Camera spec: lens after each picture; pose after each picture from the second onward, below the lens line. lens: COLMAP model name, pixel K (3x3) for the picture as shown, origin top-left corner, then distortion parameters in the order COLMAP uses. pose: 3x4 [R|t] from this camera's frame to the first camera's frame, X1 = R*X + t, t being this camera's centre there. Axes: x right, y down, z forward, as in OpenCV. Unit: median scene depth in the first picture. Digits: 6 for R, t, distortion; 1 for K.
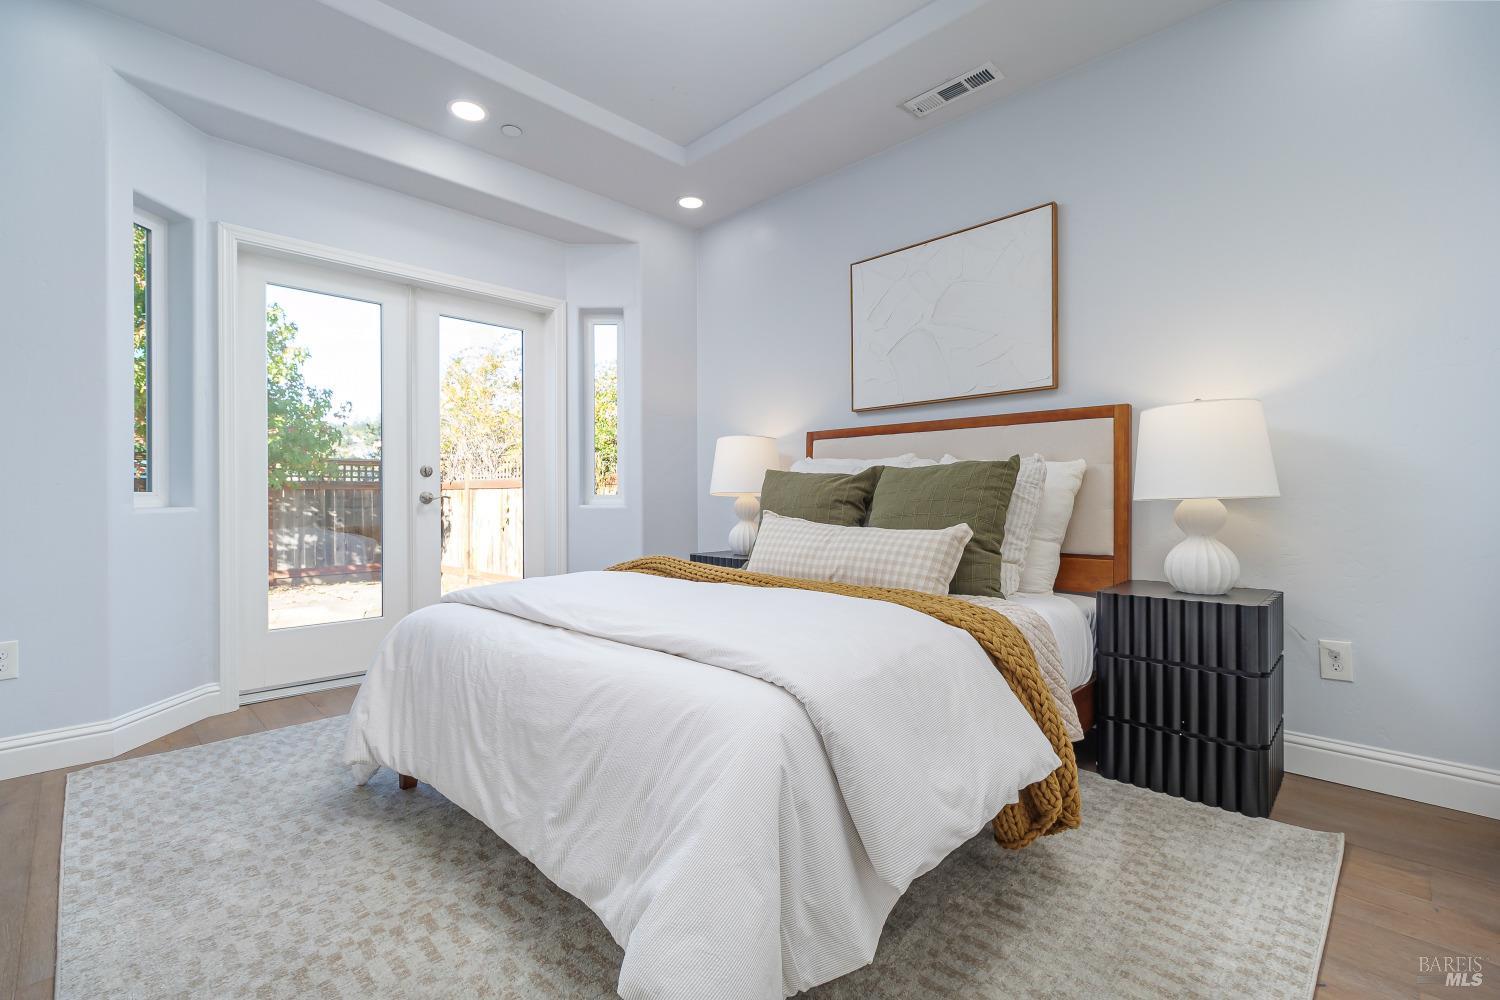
lens RADIAL K [[661.6, 0, 750.0], [0, 661.6, 500.0], [0, 0, 1]] dist [-0.000011, 0.000028]
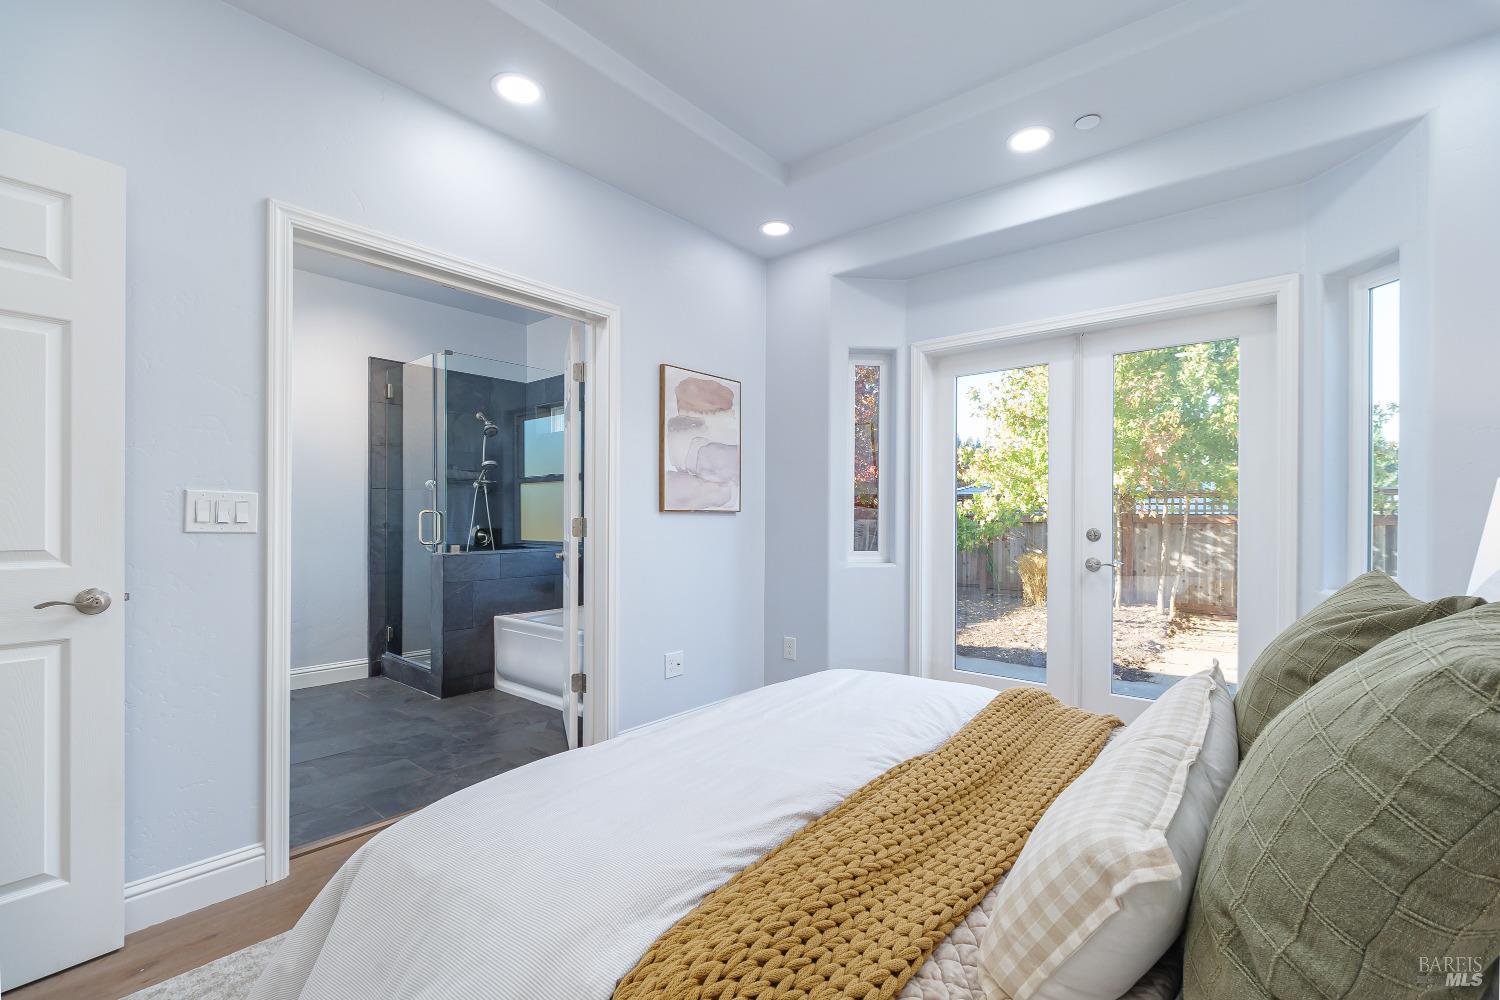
lens RADIAL K [[679.3, 0, 780.5], [0, 679.3, 516.9], [0, 0, 1]] dist [-0.000092, 0.000008]
pose [[0.106159, -0.000294, -0.994349, 0.398634], [-0.014670, 0.999891, -0.001862, -0.063684], [0.994241, 0.014784, 0.106143, 0.509247]]
